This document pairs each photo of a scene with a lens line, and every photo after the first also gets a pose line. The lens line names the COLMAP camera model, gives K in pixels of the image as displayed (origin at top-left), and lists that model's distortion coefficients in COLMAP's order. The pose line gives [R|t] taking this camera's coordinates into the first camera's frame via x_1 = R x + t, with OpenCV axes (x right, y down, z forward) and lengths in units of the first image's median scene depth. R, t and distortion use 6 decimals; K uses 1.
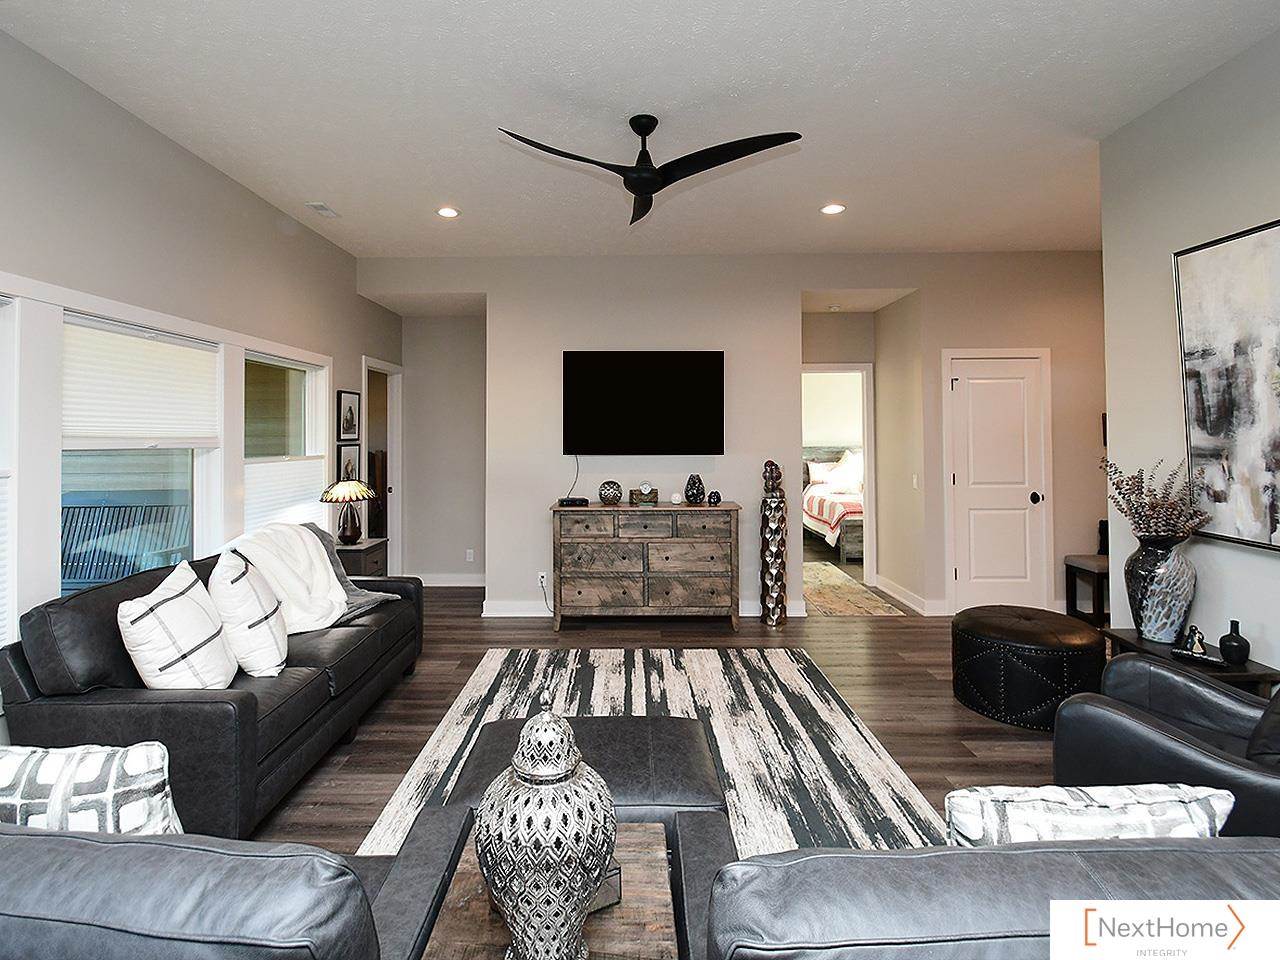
lens RADIAL K [[640.8, 0, 628.5], [0, 640.8, 438.3], [0, 0, 1]] dist [-0.008965, -0.007337]
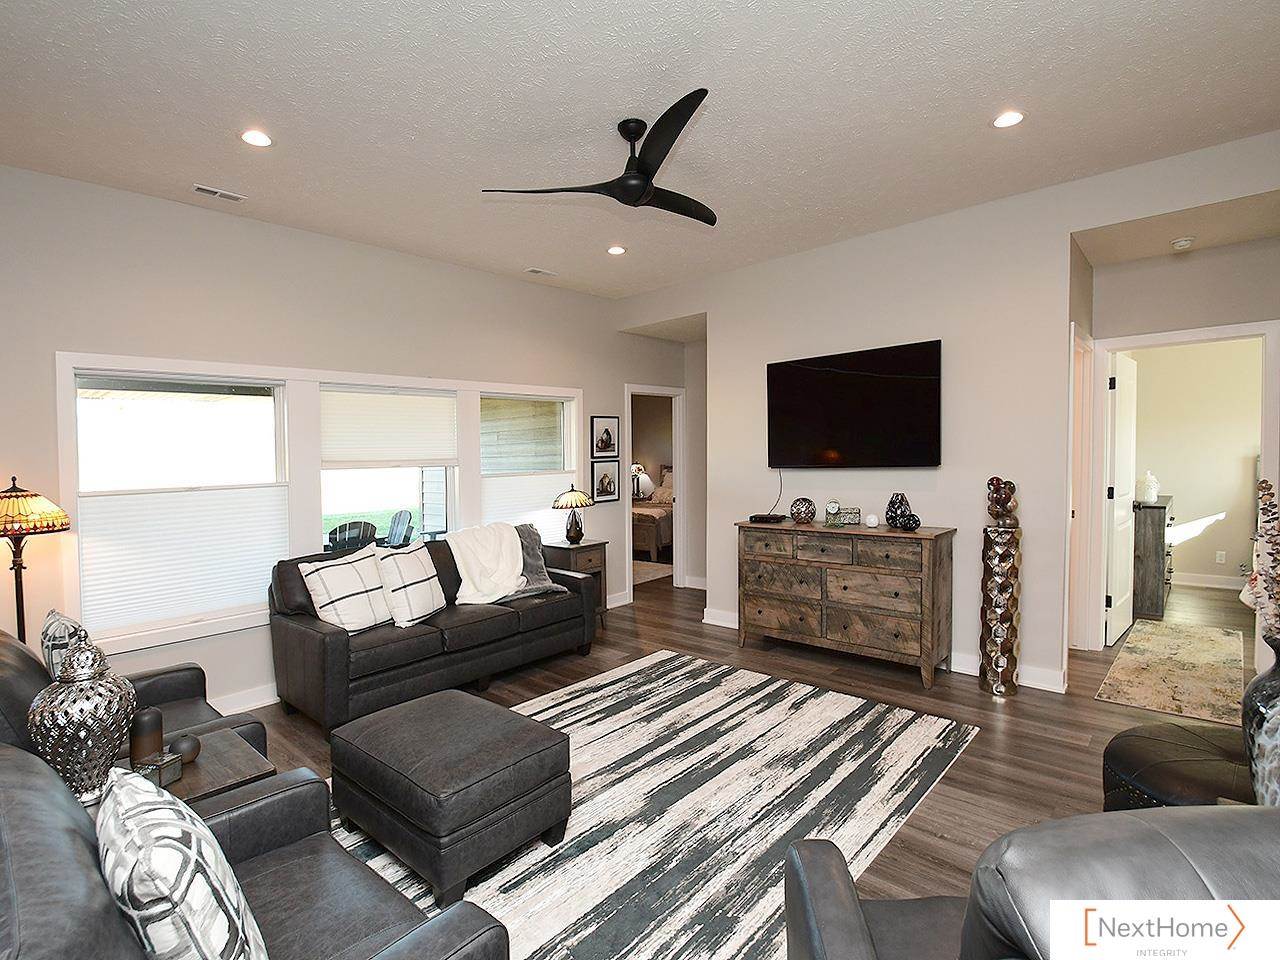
lens RADIAL K [[640.8, 0, 640.1], [0, 640.8, 478.4], [0, 0, 1]] dist [-0.008965, -0.007337]
pose [[0.741624, 0.010598, -0.670732, 0.437972], [0.022059, 0.998949, 0.040174, -0.003982], [0.670453, -0.044589, 0.740611, 0.169761]]
